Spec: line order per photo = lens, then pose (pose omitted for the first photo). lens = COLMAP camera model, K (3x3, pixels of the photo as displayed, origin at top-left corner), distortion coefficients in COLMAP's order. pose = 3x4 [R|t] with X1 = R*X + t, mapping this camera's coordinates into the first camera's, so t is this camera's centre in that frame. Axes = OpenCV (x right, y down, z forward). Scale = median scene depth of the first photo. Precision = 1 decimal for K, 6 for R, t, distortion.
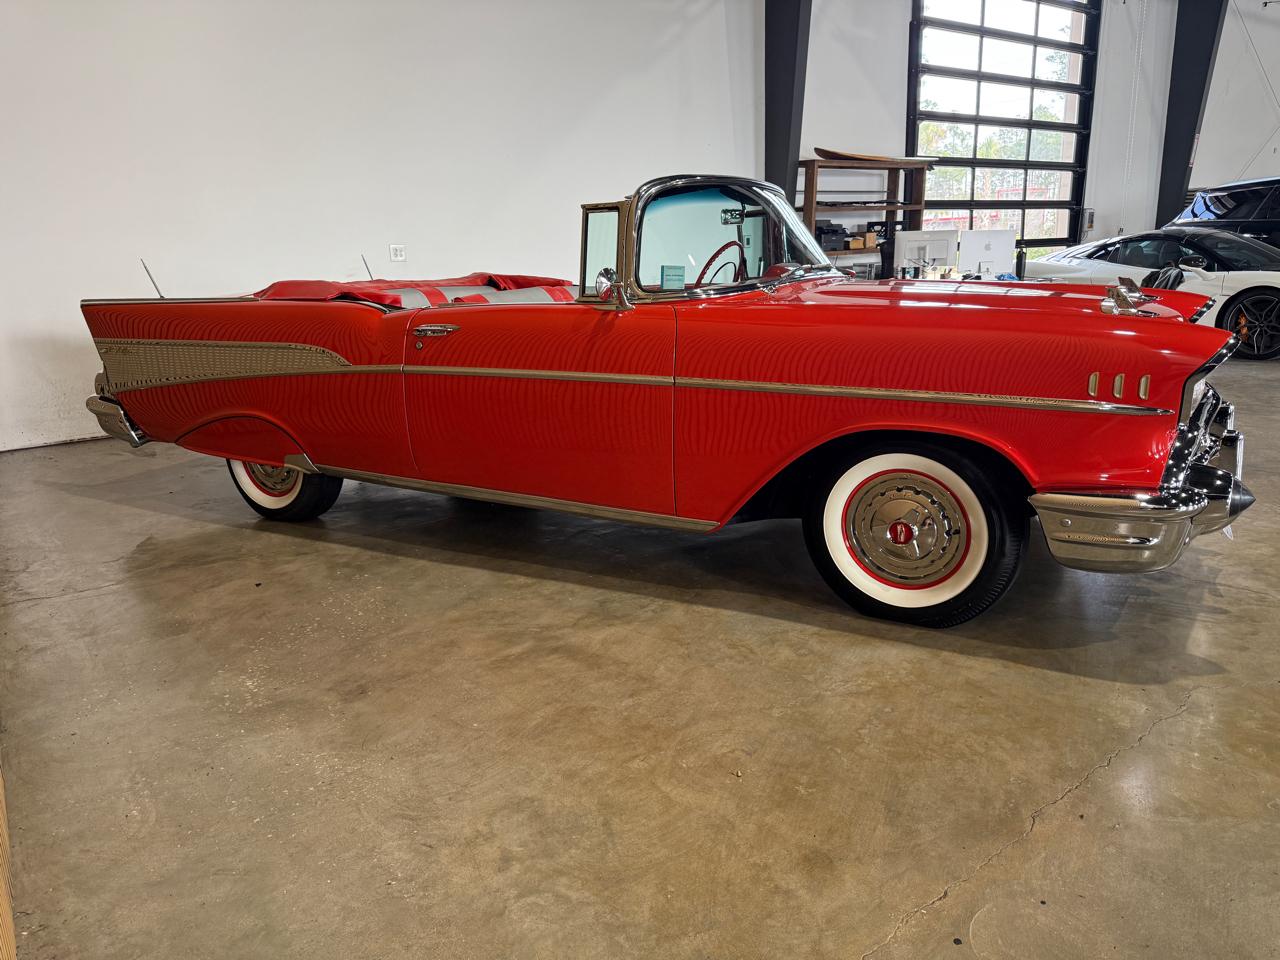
lens RADIAL K [[907.1, 0, 643.2], [0, 907.1, 467.1], [0, 0, 1]] dist [0.036649, -0.046685]
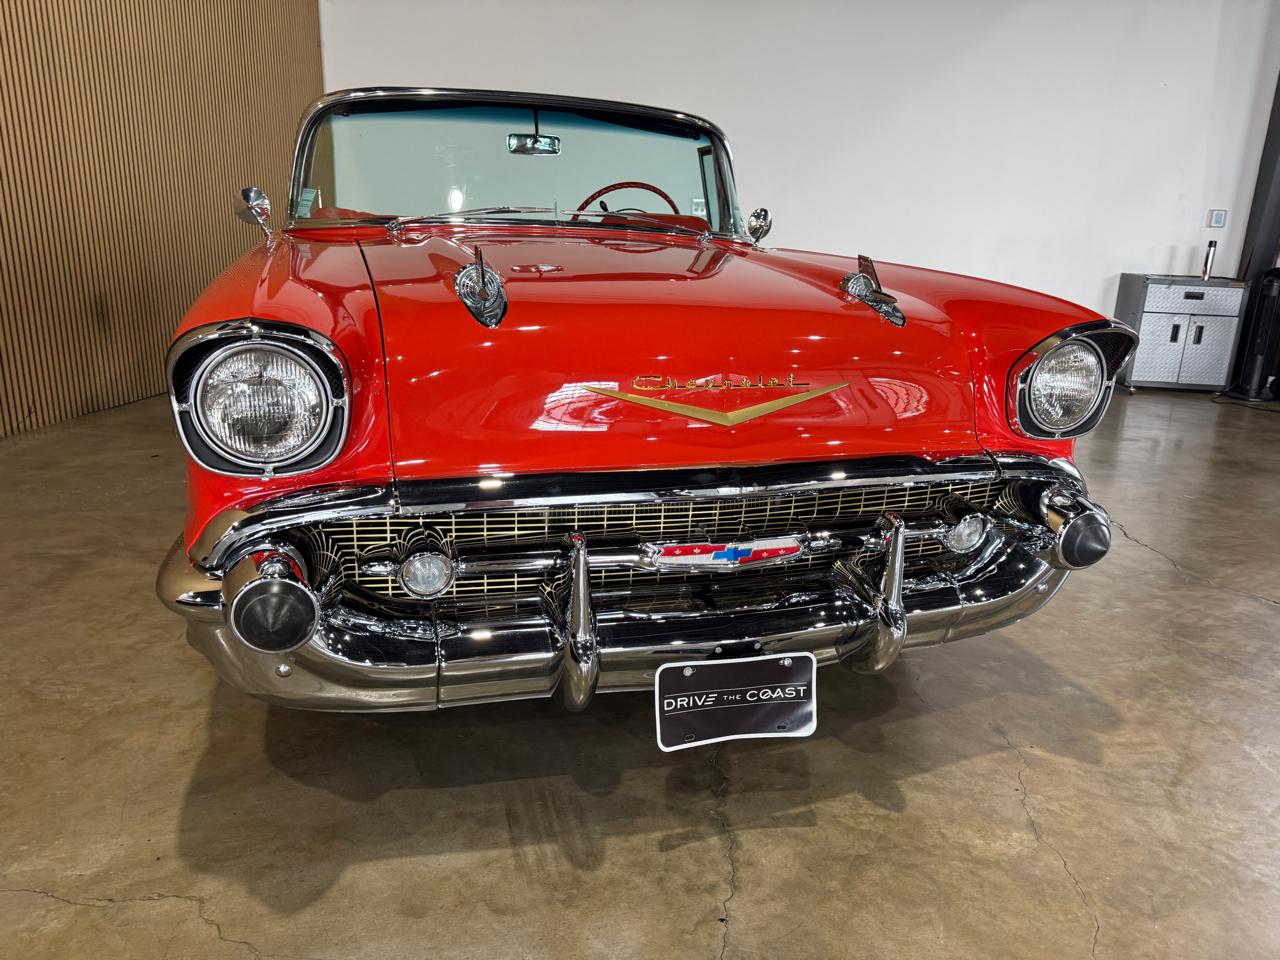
lens RADIAL K [[907.1, 0, 650.4], [0, 907.1, 482.3], [0, 0, 1]] dist [0.036649, -0.046685]
pose [[0.740670, 0.238748, -0.628018, 0.830470], [-0.214266, 0.969863, 0.116003, -0.115712], [0.636787, 0.048643, 0.769504, 0.523037]]
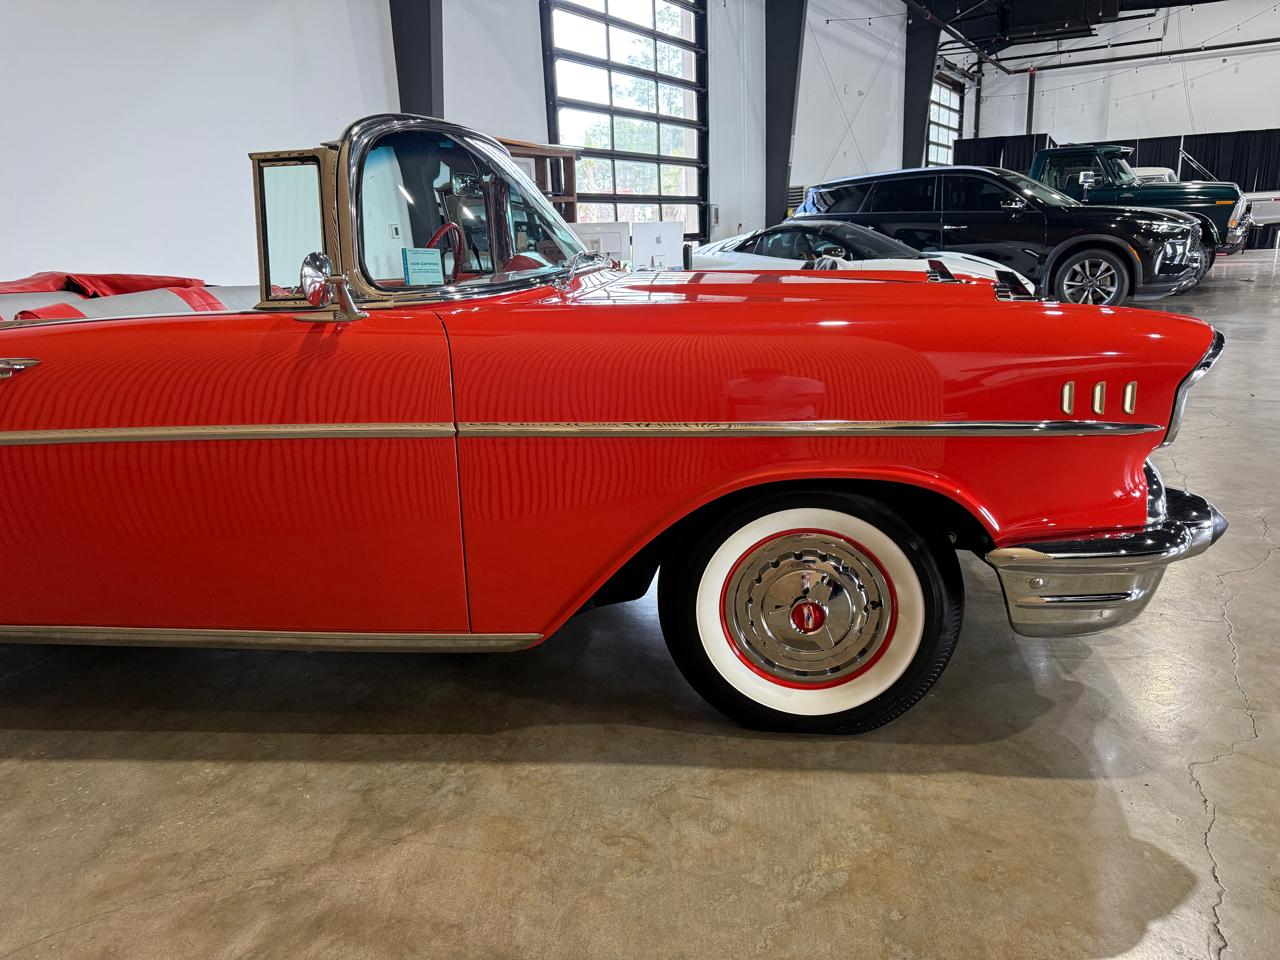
lens RADIAL K [[907.1, 0, 637.7], [0, 907.1, 475.0], [0, 0, 1]] dist [0.036649, -0.046685]
pose [[0.917225, -0.107929, 0.383469, -0.085270], [0.105127, 0.994055, 0.028326, -0.061662], [-0.384247, 0.014332, 0.923119, 0.328327]]
